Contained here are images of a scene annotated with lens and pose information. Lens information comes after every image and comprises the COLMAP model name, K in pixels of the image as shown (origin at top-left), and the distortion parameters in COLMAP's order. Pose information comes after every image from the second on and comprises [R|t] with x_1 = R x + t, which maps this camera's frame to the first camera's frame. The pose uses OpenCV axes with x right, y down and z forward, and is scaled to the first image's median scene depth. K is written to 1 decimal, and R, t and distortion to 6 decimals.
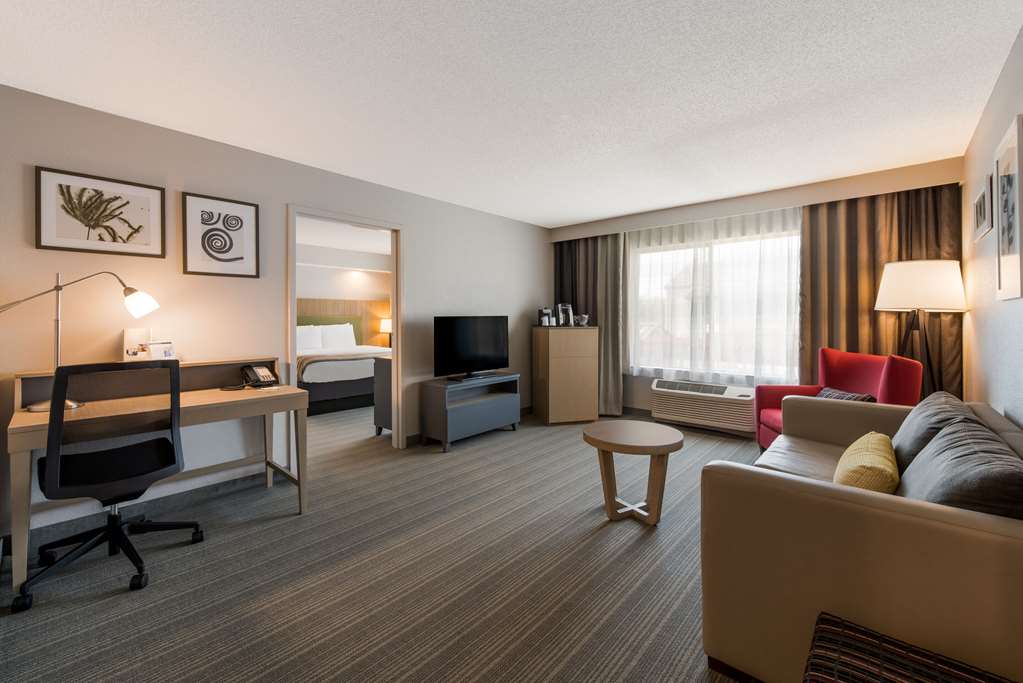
lens RADIAL K [[430.7, 0, 507.3], [0, 430.7, 316.1], [0, 0, 1]] dist [-0.001241, -0.000191]
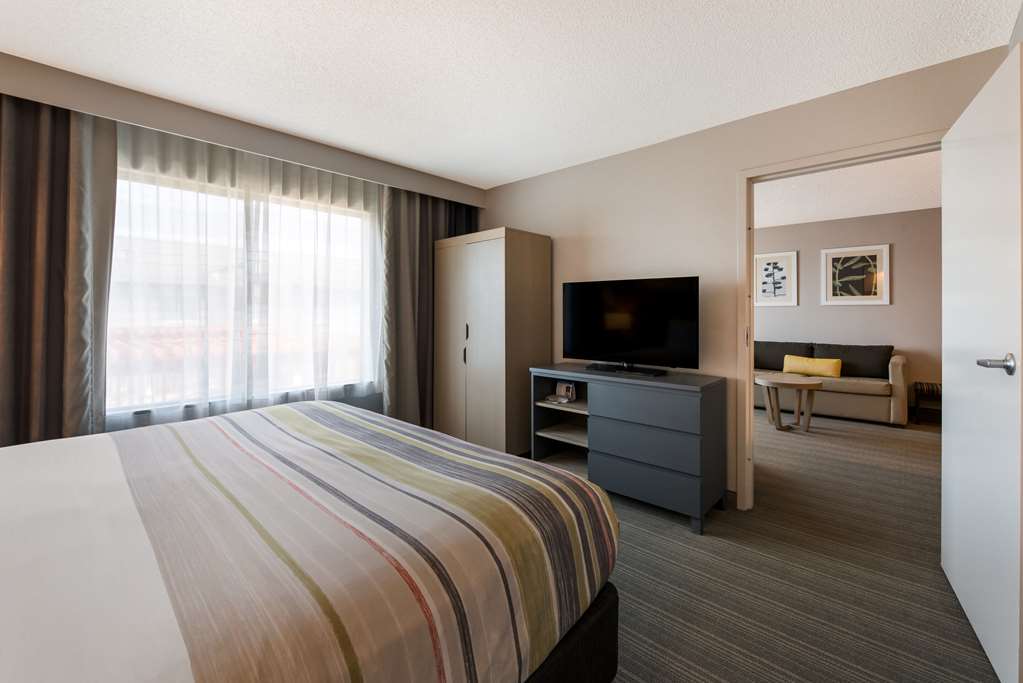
lens RADIAL K [[430.7, 0, 507.3], [0, 430.7, 316.1], [0, 0, 1]] dist [-0.001241, -0.000191]
pose [[0.030872, -0.006160, 0.999504, -0.186057], [-0.002307, 0.999978, 0.006234, 0.006411], [-0.999521, -0.002498, 0.030857, 0.660392]]
